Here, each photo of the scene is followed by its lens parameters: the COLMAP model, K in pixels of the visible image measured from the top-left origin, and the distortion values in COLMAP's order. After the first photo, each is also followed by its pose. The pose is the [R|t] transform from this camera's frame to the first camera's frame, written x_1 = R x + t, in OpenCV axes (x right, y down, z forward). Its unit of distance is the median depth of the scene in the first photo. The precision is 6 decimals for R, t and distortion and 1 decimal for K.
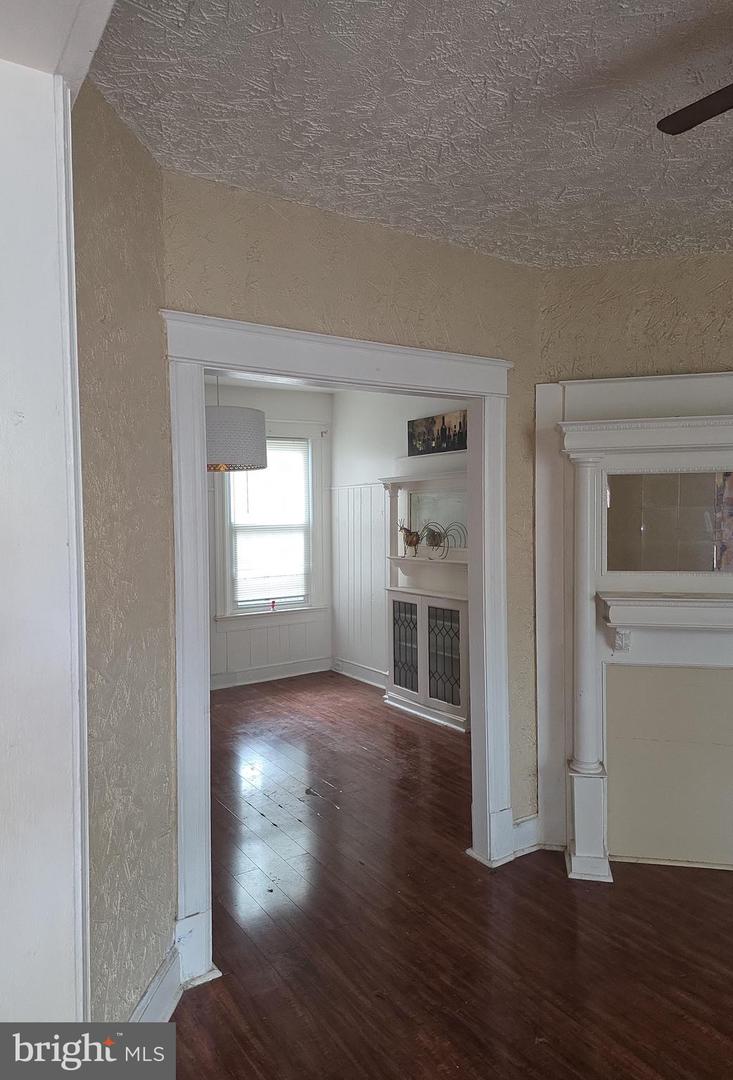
lens RADIAL K [[711.1, 0, 368.9], [0, 711.1, 541.1], [0, 0, 1]] dist [0.065206, 0.000388]
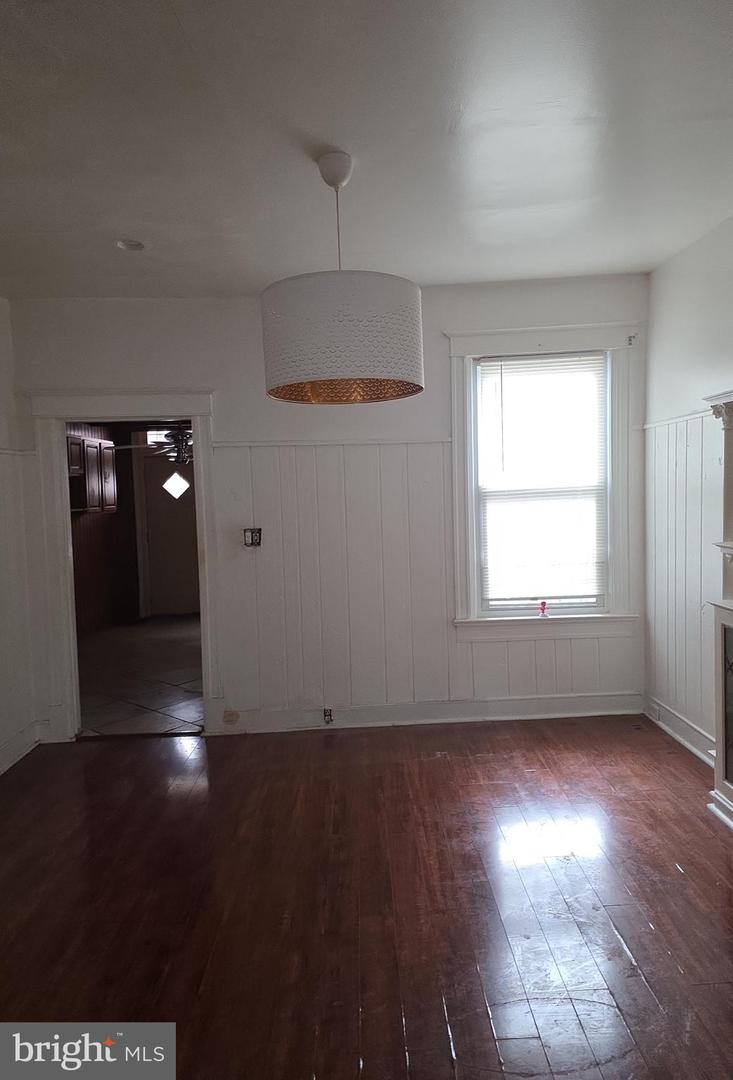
lens RADIAL K [[711.1, 0, 360.5], [0, 711.1, 538.1], [0, 0, 1]] dist [0.065206, 0.000388]
pose [[0.841659, 0.017511, -0.539726, 0.082826], [0.007047, 0.999033, 0.043402, -0.006230], [0.539964, -0.040333, 0.840721, 0.345207]]
